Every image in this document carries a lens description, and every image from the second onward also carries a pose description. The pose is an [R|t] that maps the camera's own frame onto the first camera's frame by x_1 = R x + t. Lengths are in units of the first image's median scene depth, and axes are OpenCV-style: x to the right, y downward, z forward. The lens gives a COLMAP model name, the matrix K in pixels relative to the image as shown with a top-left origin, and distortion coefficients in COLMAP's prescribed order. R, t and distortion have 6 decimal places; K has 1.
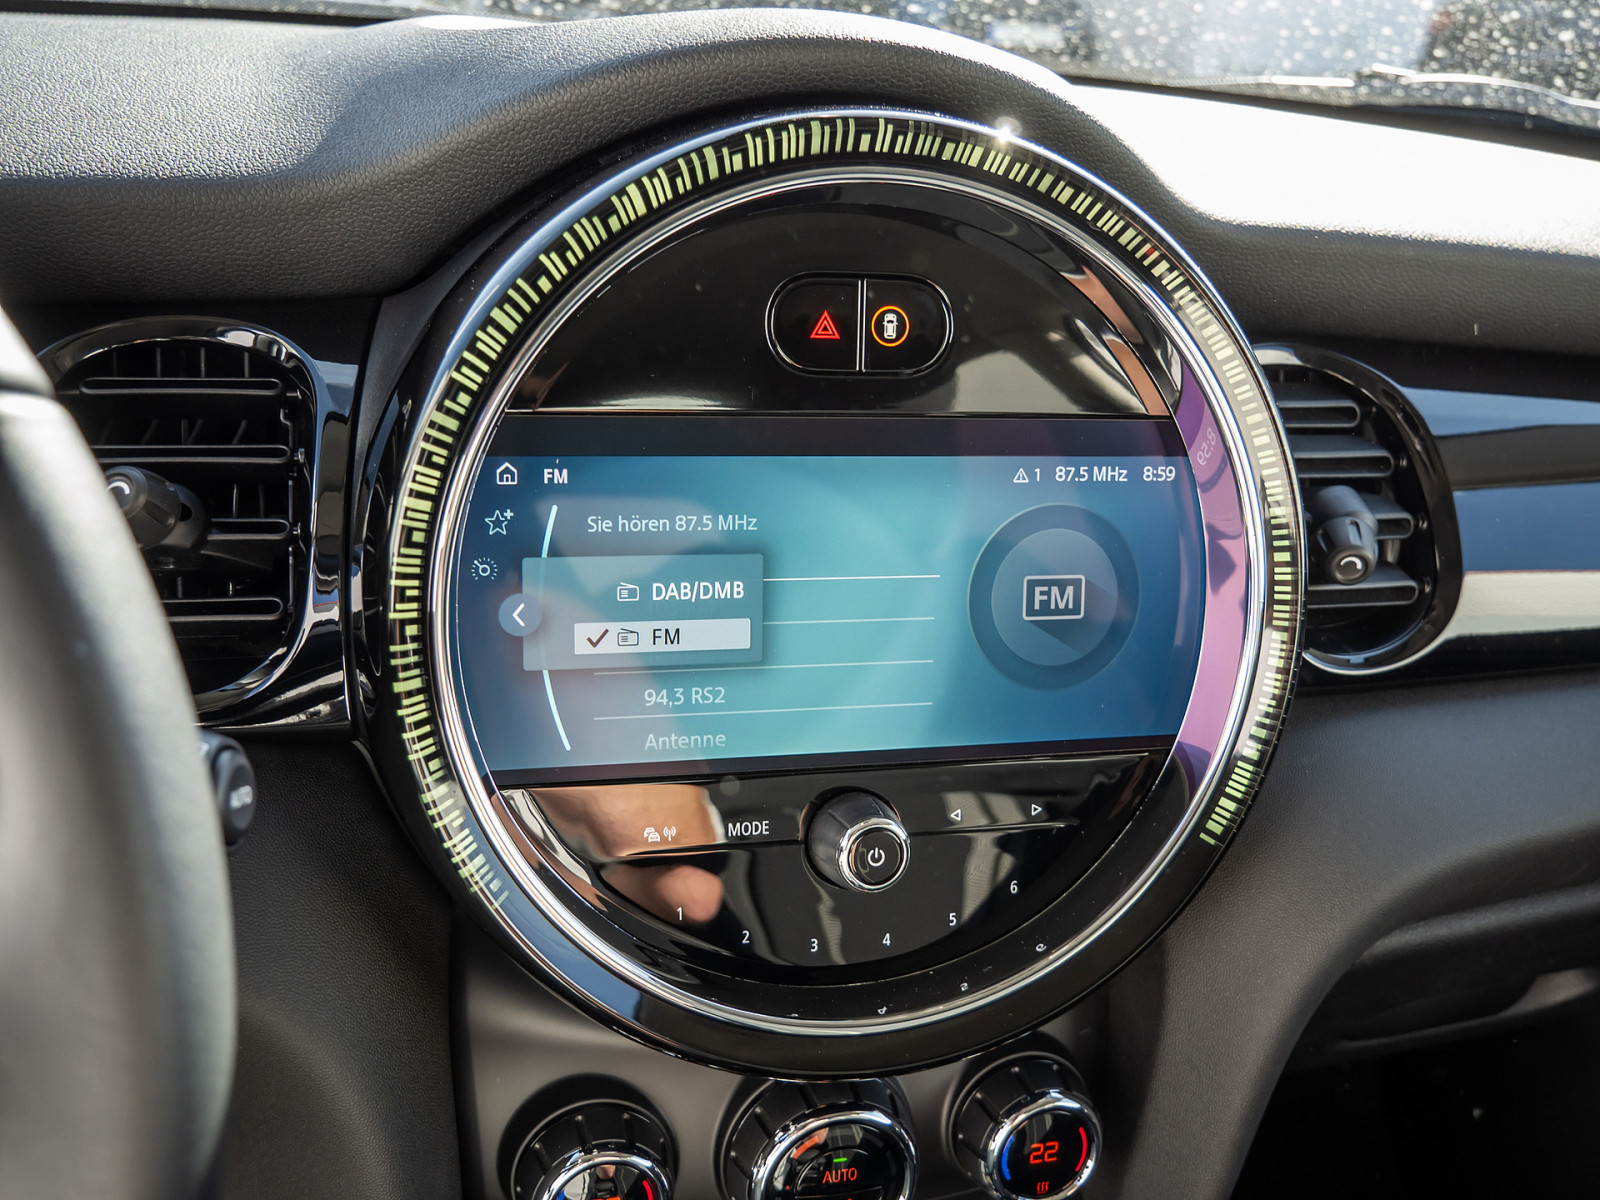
lens RADIAL K [[1657.5, 0, 794.0], [0, 1657.5, 611.3], [0, 0, 1]] dist [-0.026501, 0.060559]
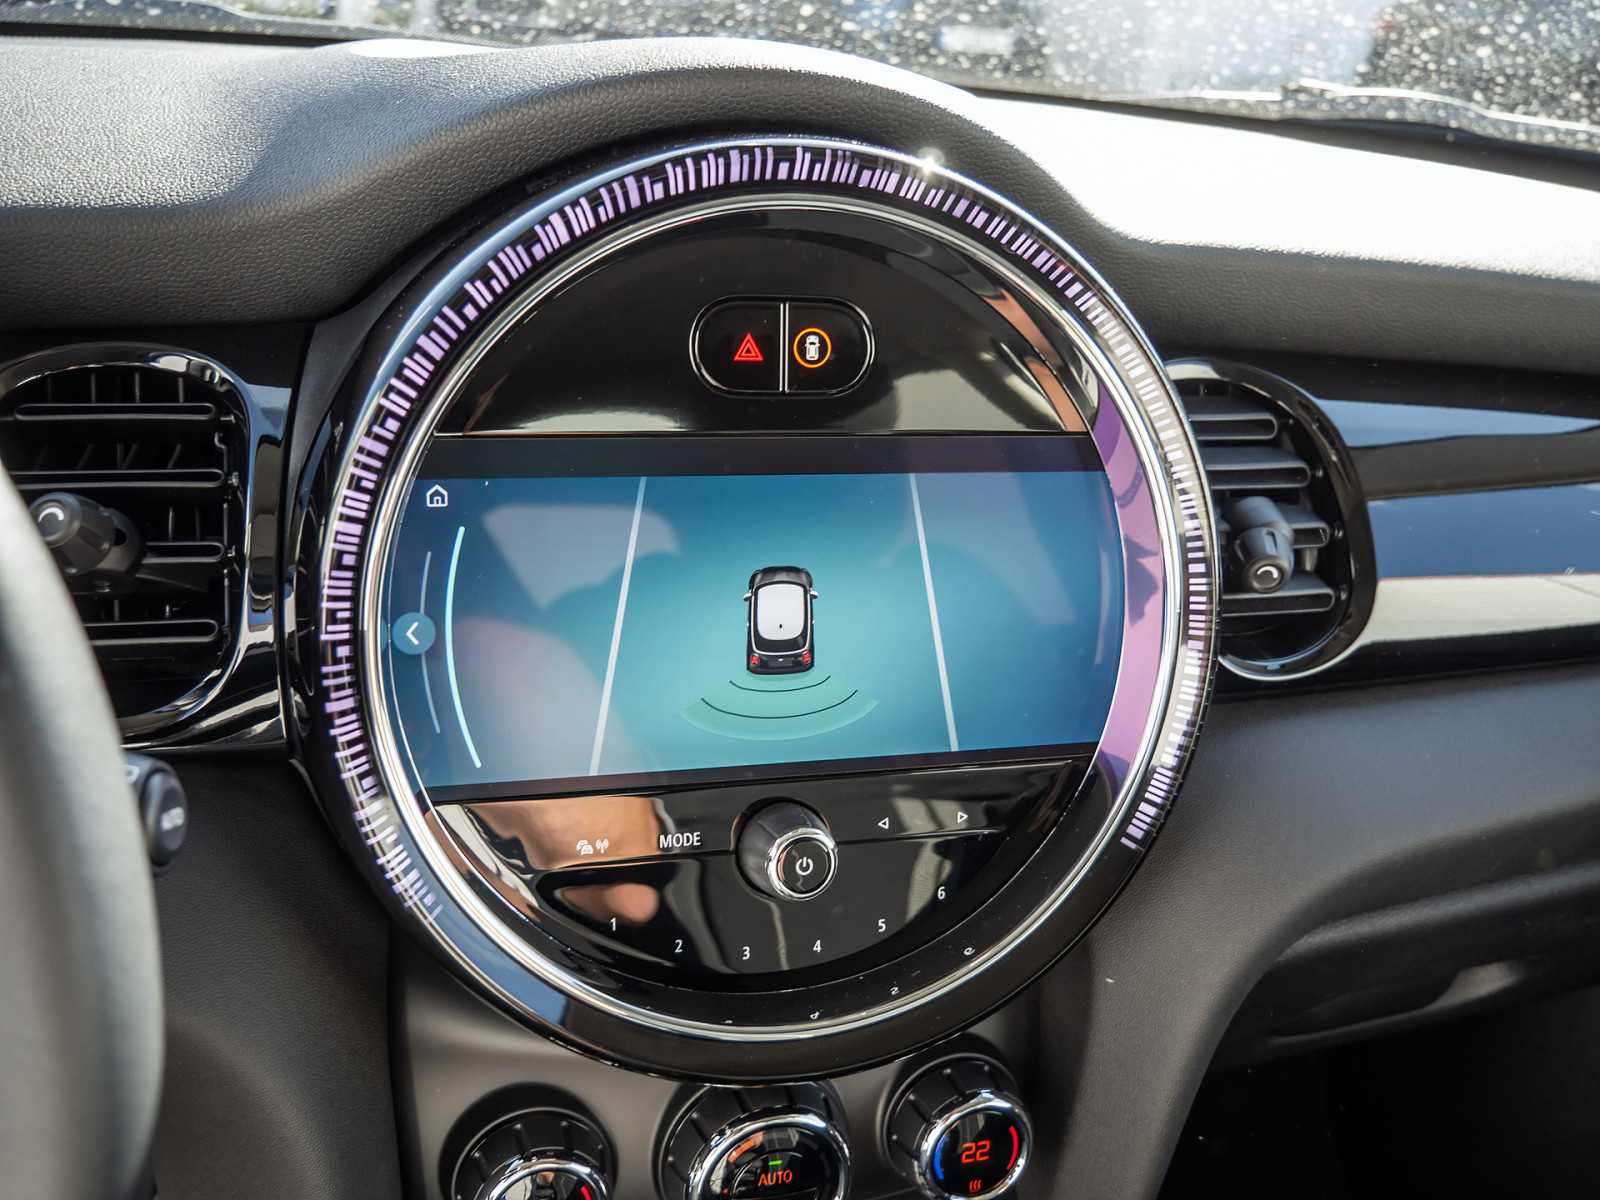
lens RADIAL K [[1657.5, 0, 794.0], [0, 1657.5, 611.3], [0, 0, 1]] dist [-0.026501, 0.060559]
pose [[0.999619, -0.011323, 0.025165, 0.018125], [0.011388, 0.999932, -0.002451, -0.006373], [-0.025136, 0.002737, 0.999680, -0.023099]]
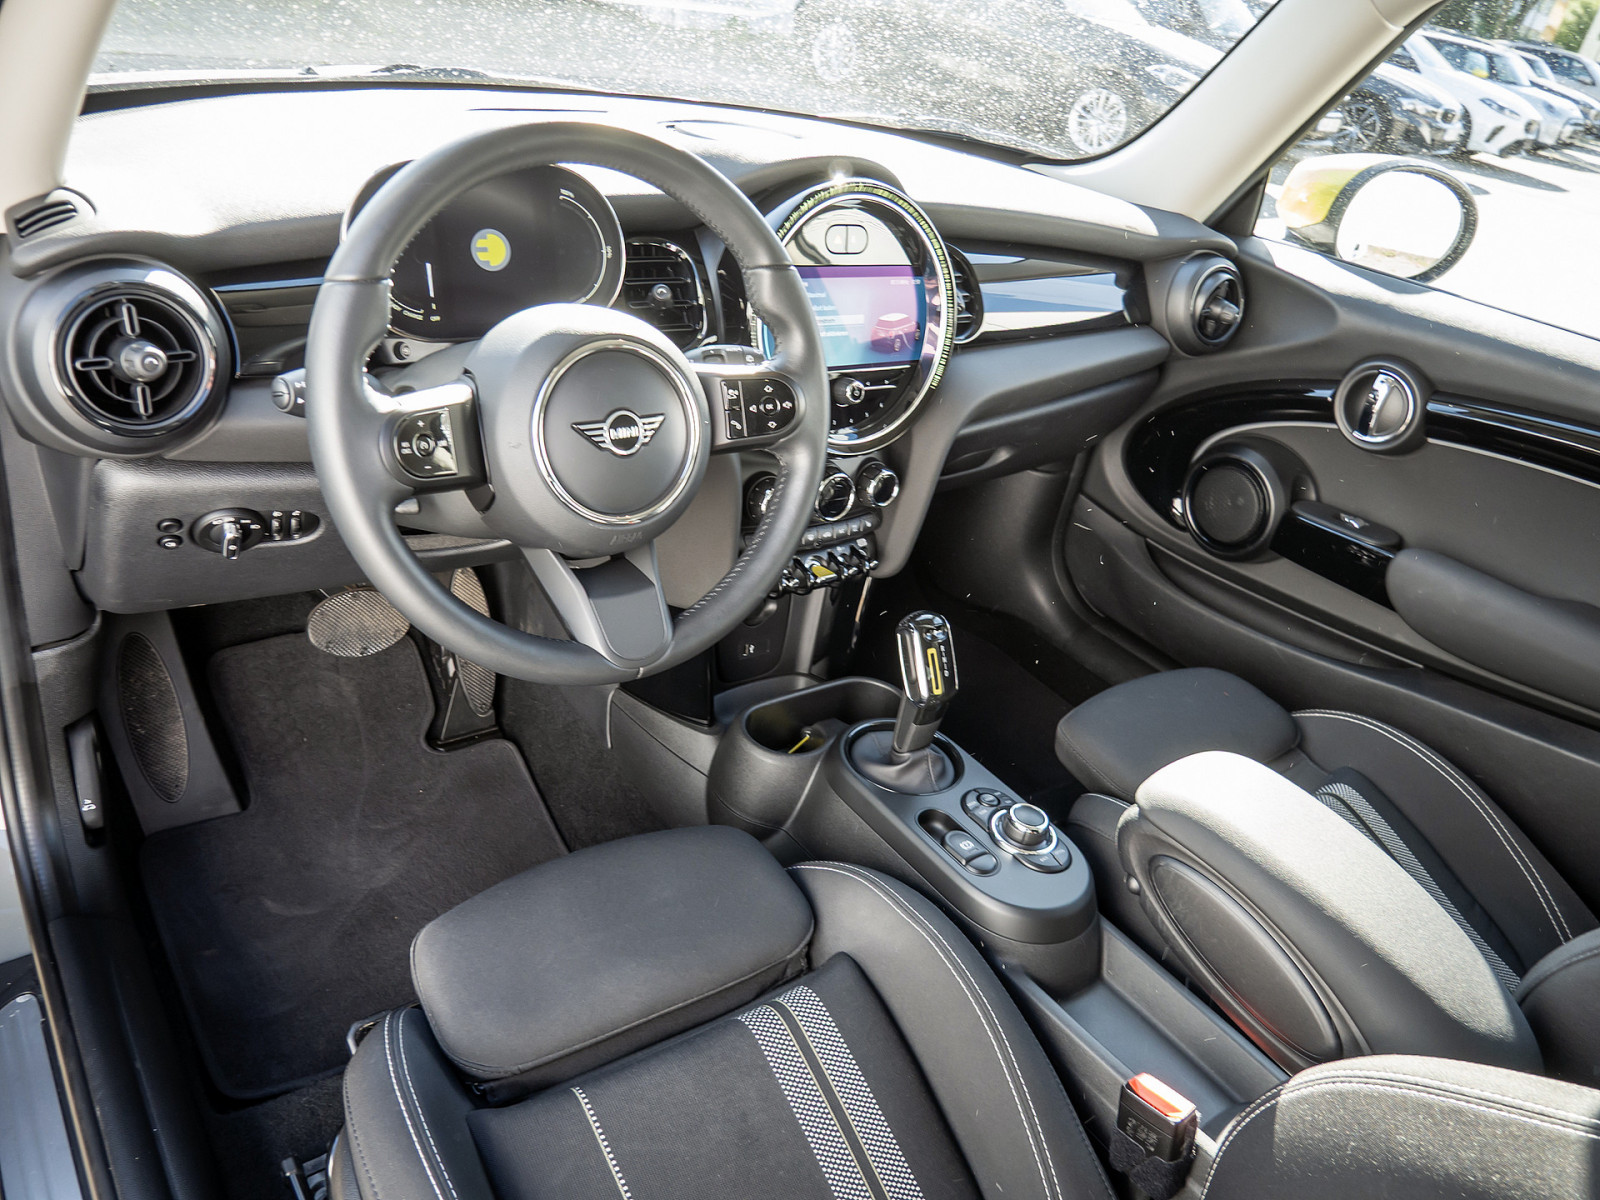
lens RADIAL K [[1170.9, 0, 812.5], [0, 1170.9, 601.8], [0, 0, 1]] dist [-0.060108, 0.005451]
pose [[0.931960, -0.110873, 0.345191, -0.905475], [0.047887, 0.981395, 0.185931, 0.112059], [-0.359384, -0.156750, 0.919931, -1.280845]]
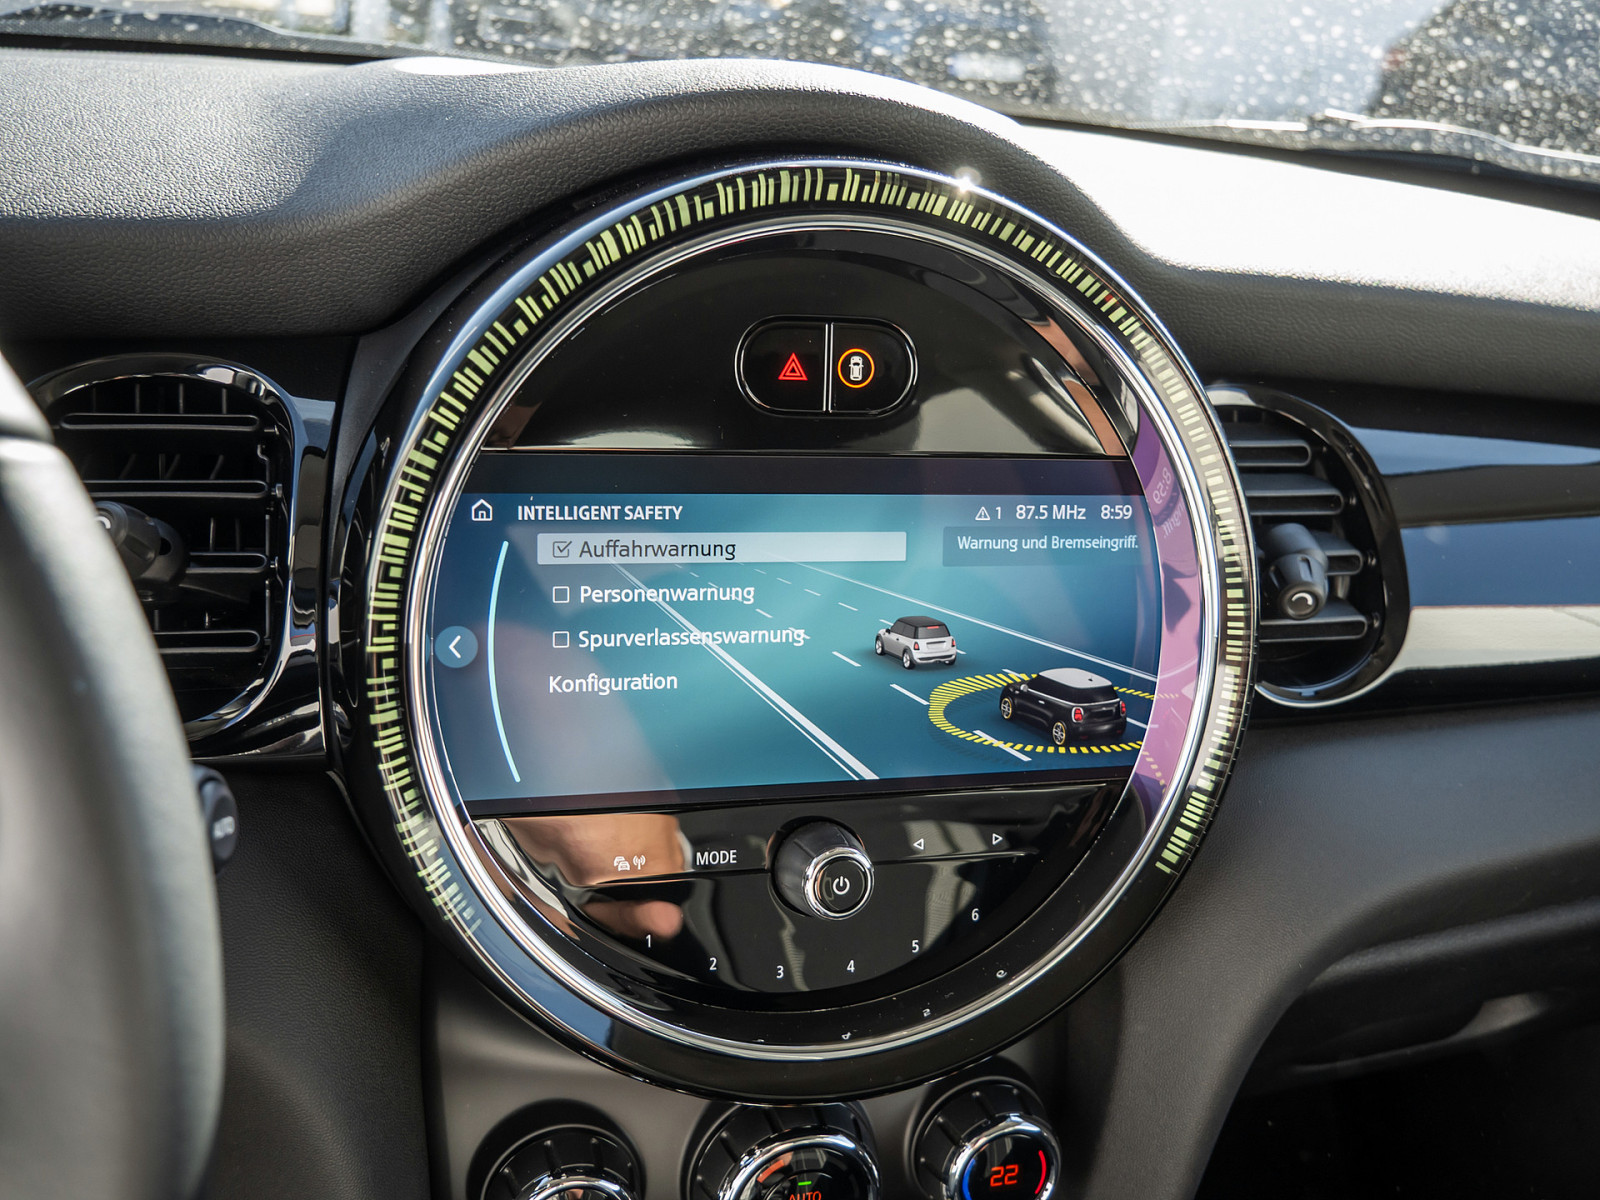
lens RADIAL K [[1657.5, 0, 794.0], [0, 1657.5, 611.3], [0, 0, 1]] dist [-0.026501, 0.060559]
pose [[0.999725, 0.003508, 0.023205, -0.003651], [-0.003134, 0.999864, -0.016172, -0.004235], [-0.023258, 0.016095, 0.999600, -0.024273]]
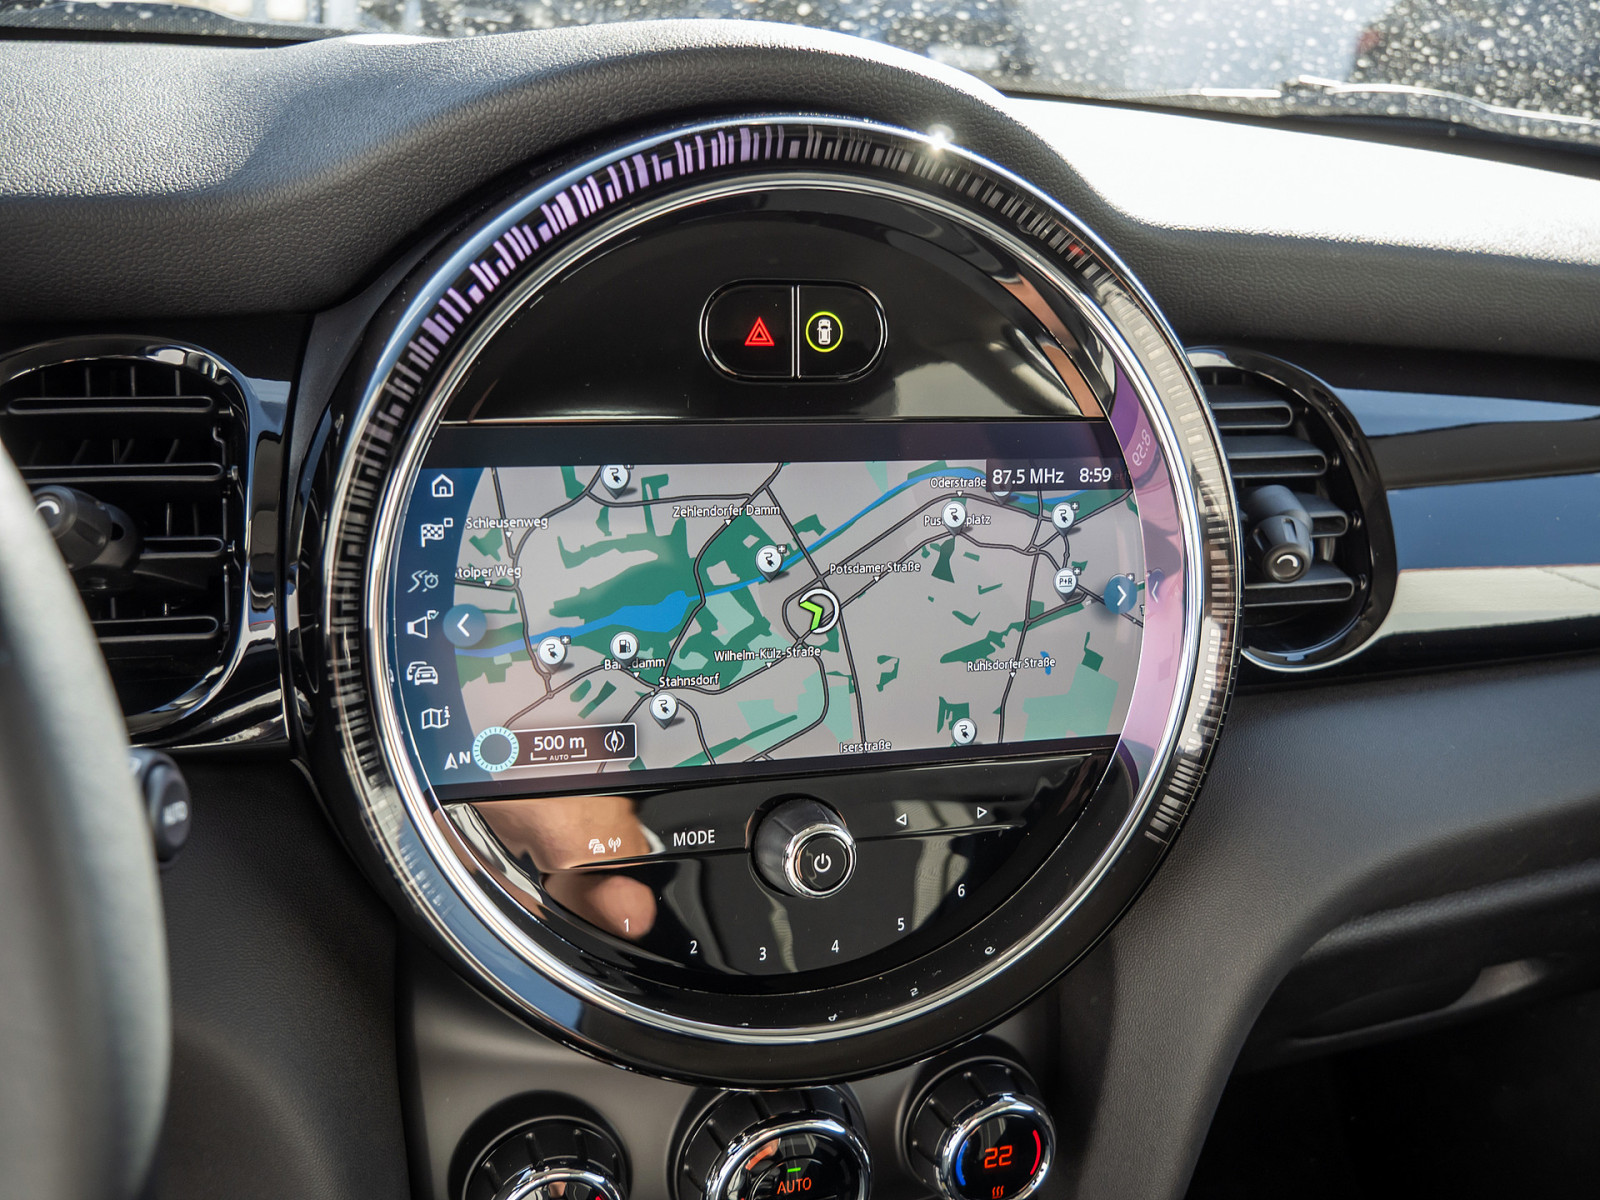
lens RADIAL K [[1657.5, 0, 794.0], [0, 1657.5, 611.3], [0, 0, 1]] dist [-0.026501, 0.060559]
pose [[0.999308, -0.022003, 0.030006, 0.005554], [0.022421, 0.999655, -0.013678, 0.009556], [-0.029695, 0.014341, 0.999456, 0.000341]]
